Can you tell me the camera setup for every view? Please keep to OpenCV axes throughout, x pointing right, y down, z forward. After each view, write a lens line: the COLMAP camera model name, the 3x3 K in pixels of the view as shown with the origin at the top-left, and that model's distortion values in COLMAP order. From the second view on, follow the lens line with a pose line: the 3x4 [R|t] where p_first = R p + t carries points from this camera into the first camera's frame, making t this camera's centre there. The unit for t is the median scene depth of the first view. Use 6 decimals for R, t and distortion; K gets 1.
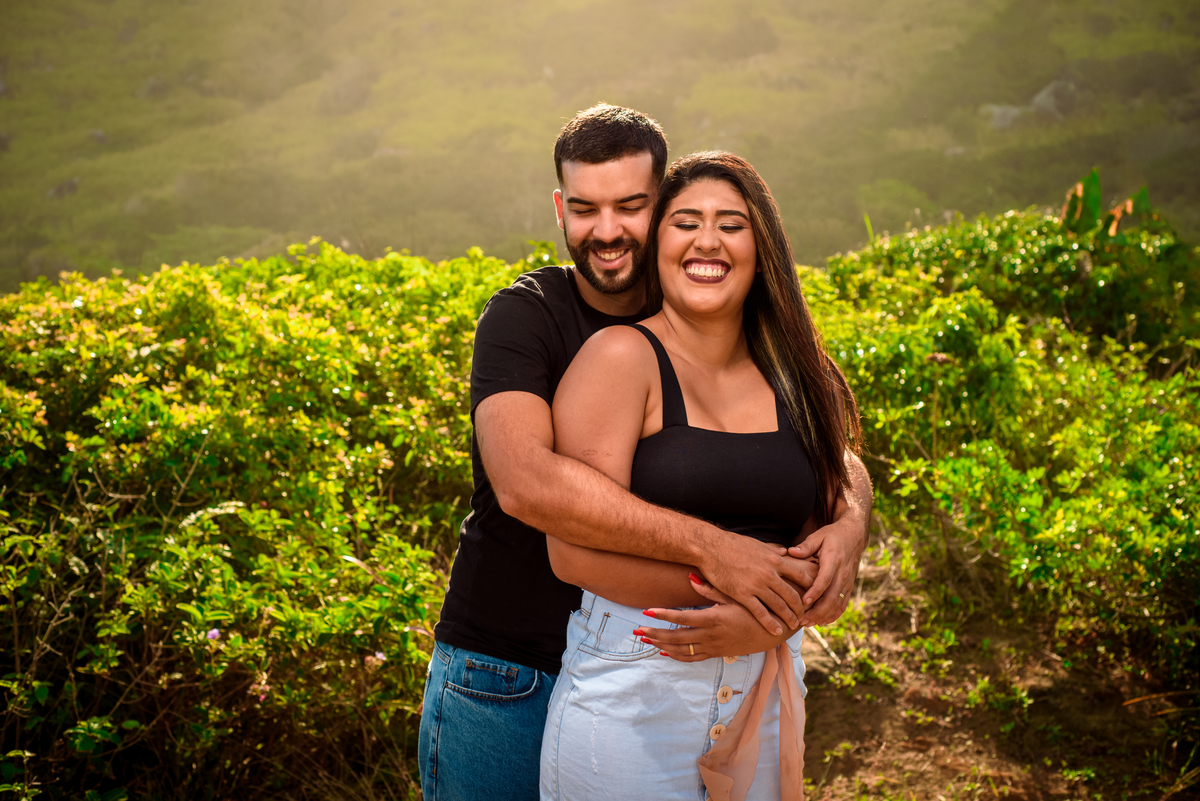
lens RADIAL K [[1890.1, 0, 600.0], [0, 1890.1, 400.5], [0, 0, 1]] dist [-0.061819, -0.050357]
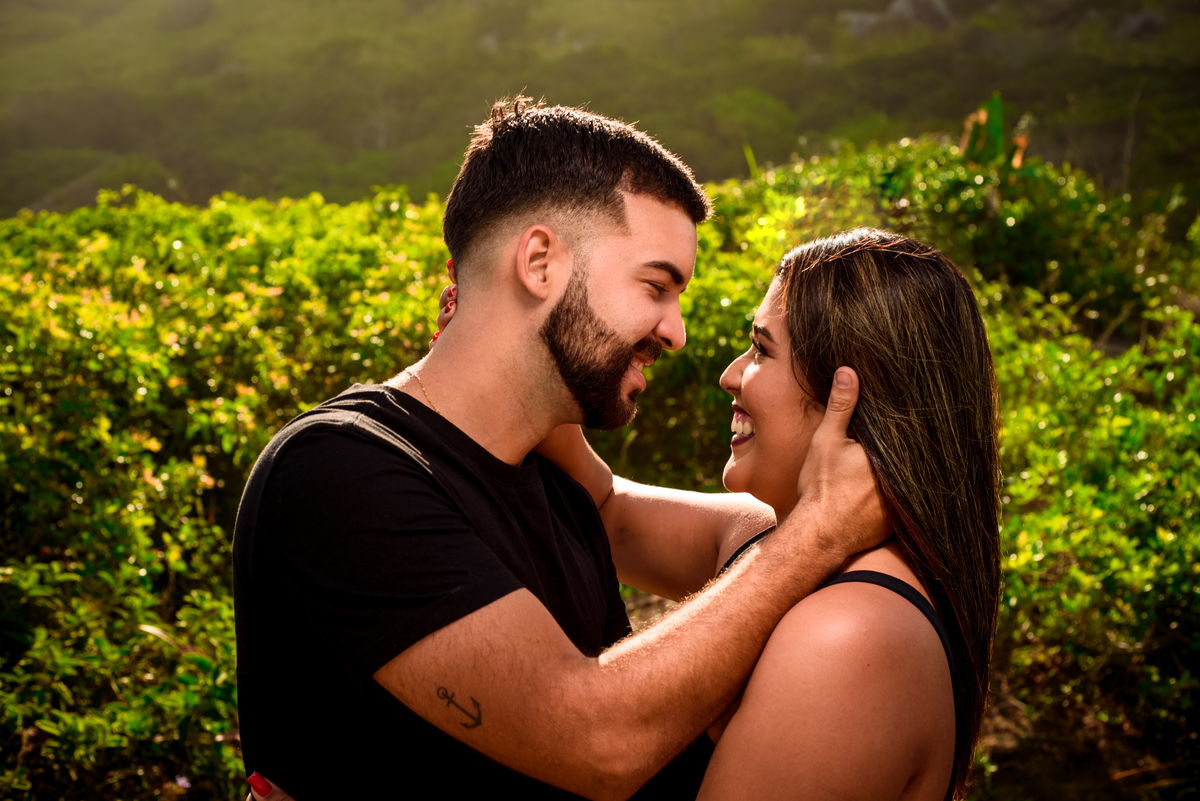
lens RADIAL K [[1815.8, 0, 601.4], [0, 1815.8, 339.8], [0, 0, 1]] dist [-0.089884, 0.112590]
pose [[0.996642, -0.024340, 0.078179, 0.000025], [0.022286, 0.999386, 0.027037, -0.041628], [-0.078789, -0.025204, 0.996573, 0.179966]]
